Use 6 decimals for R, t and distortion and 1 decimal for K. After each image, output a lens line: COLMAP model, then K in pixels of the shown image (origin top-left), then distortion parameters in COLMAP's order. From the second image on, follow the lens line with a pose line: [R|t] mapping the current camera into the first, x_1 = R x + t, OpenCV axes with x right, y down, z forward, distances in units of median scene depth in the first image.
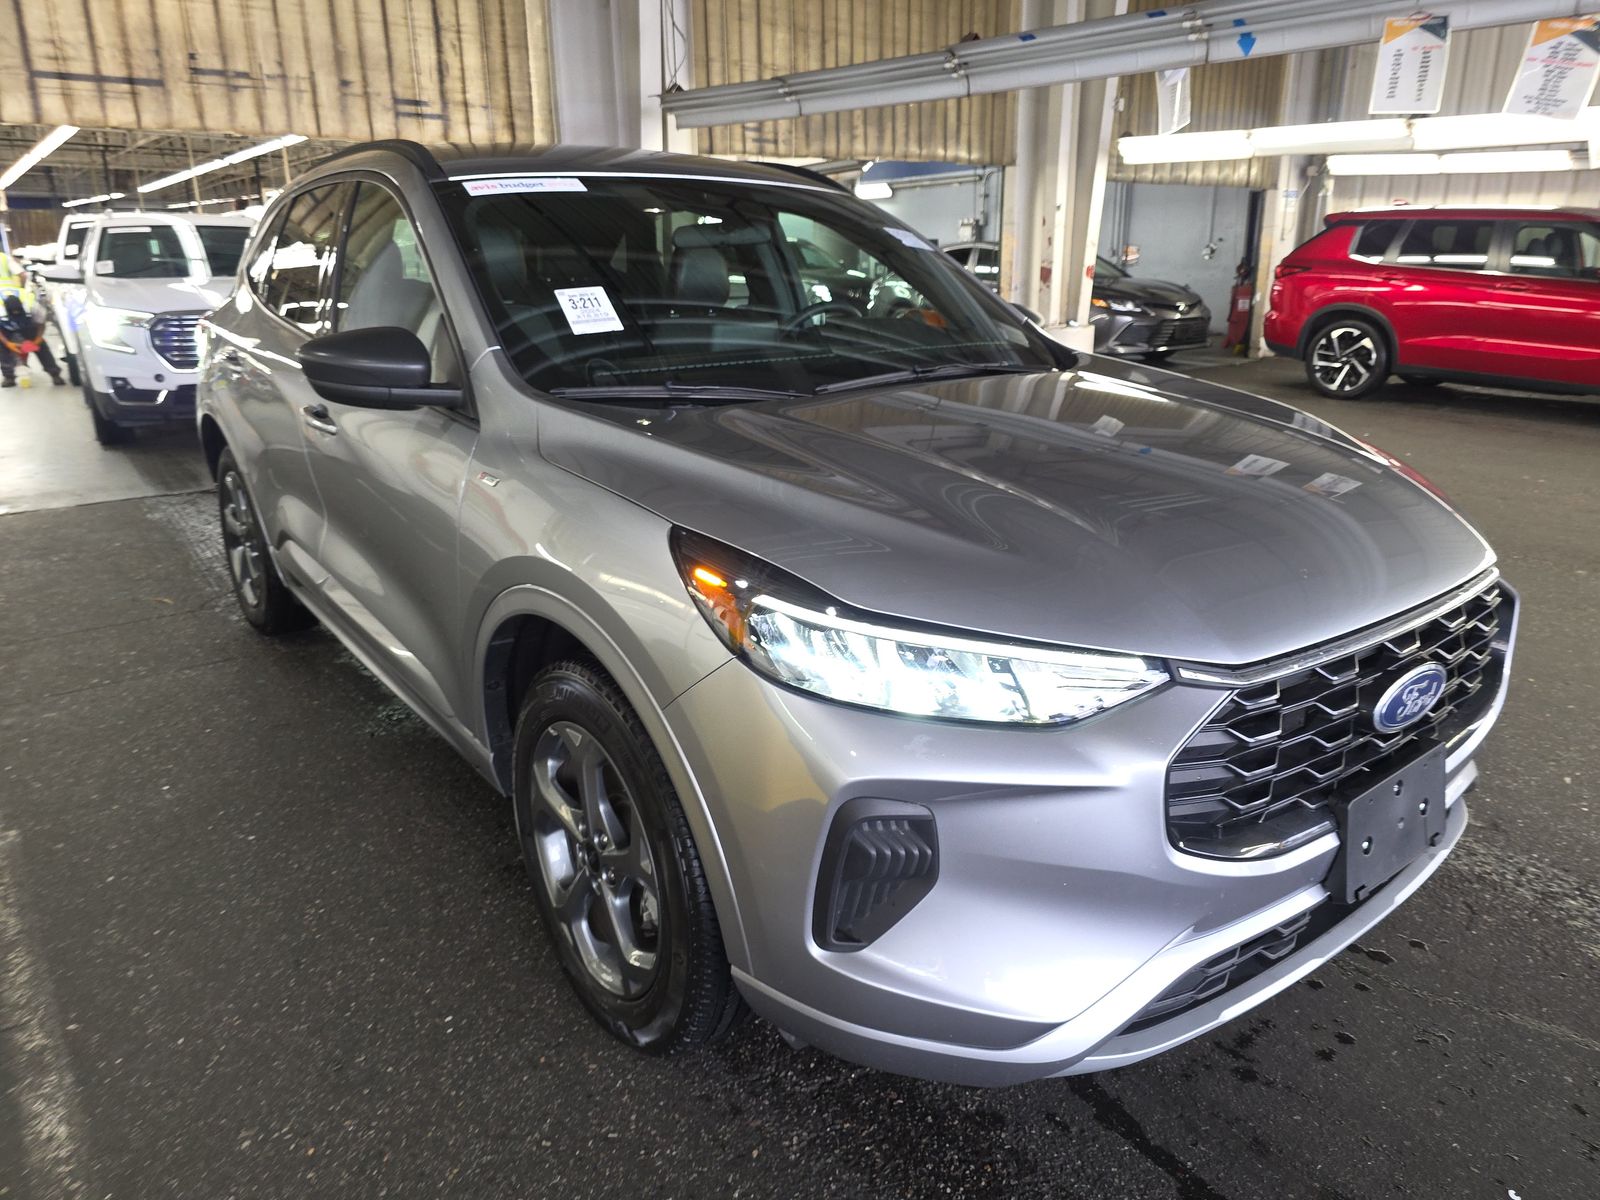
lens RADIAL K [[1064.6, 0, 802.9], [0, 1064.6, 602.2], [0, 0, 1]] dist [0.032432, -0.031587]
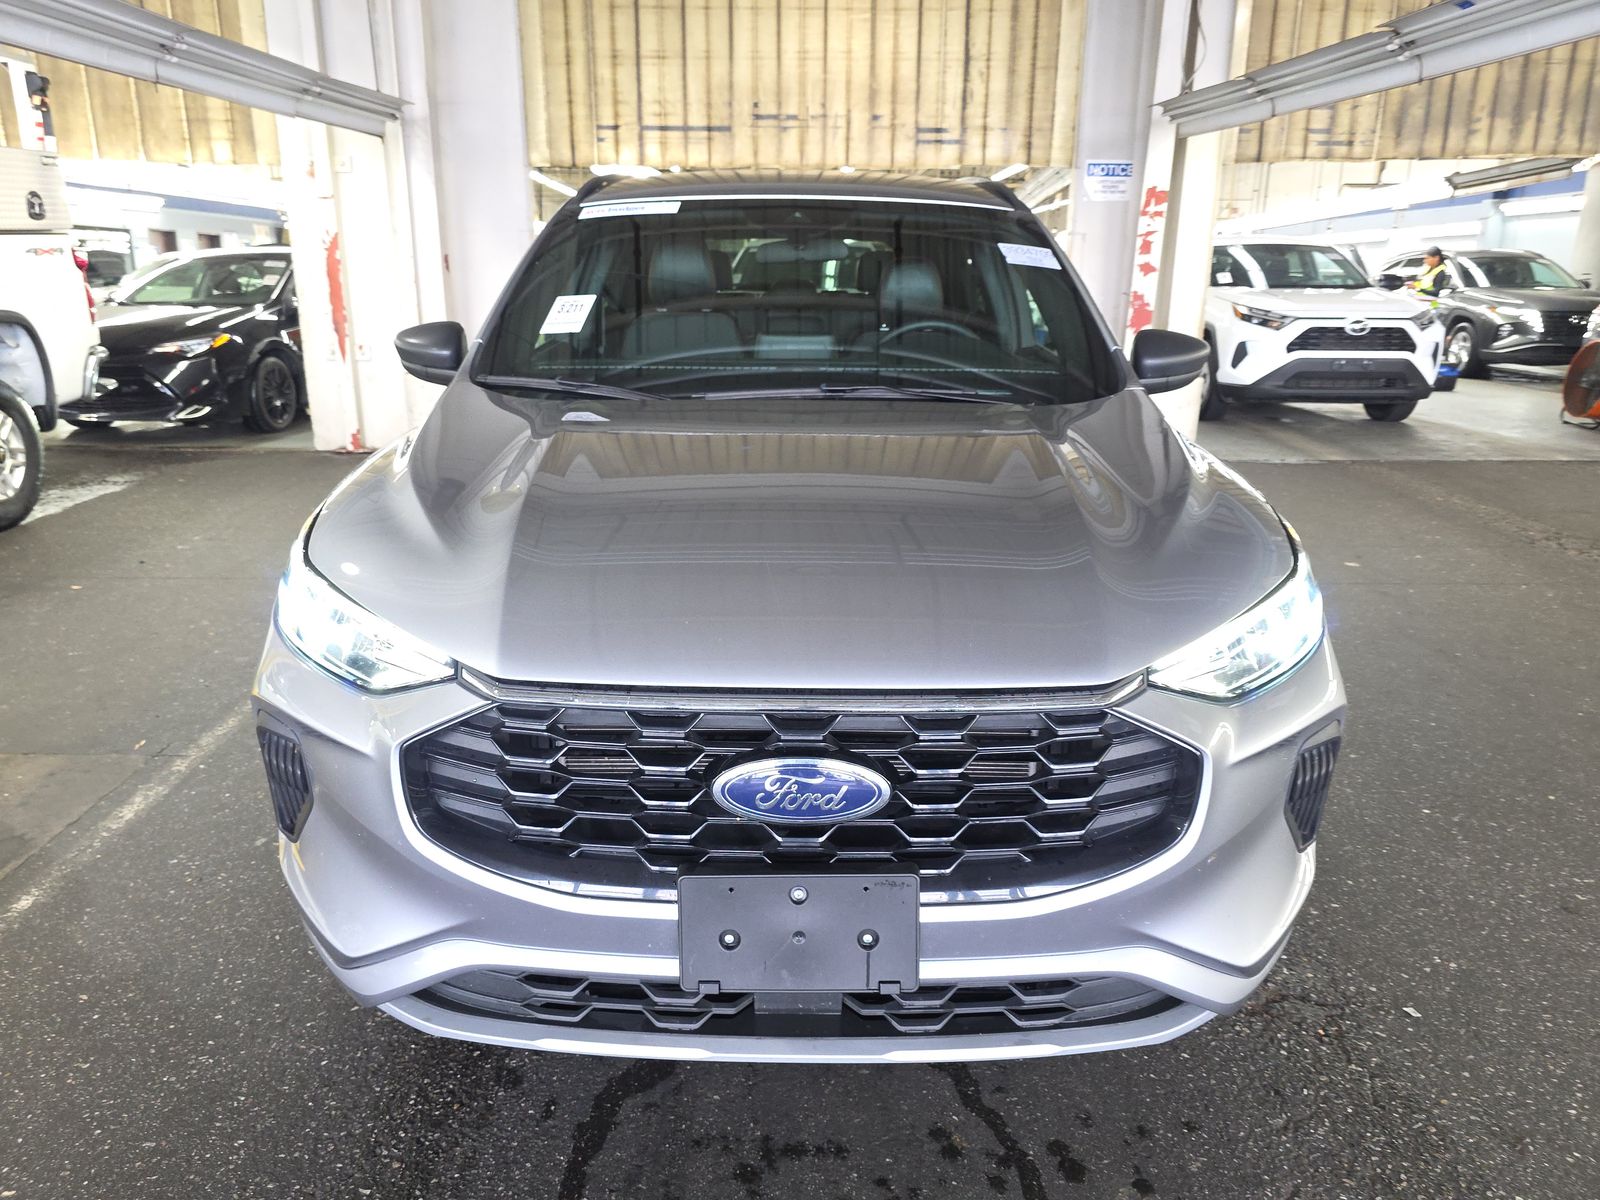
lens RADIAL K [[1064.6, 0, 793.8], [0, 1064.6, 604.8], [0, 0, 1]] dist [0.032432, -0.031587]
pose [[0.788370, 0.195411, -0.583342, 0.264404], [-0.201739, 0.977897, 0.054937, -0.026569], [0.581184, 0.074372, 0.810367, 0.075284]]
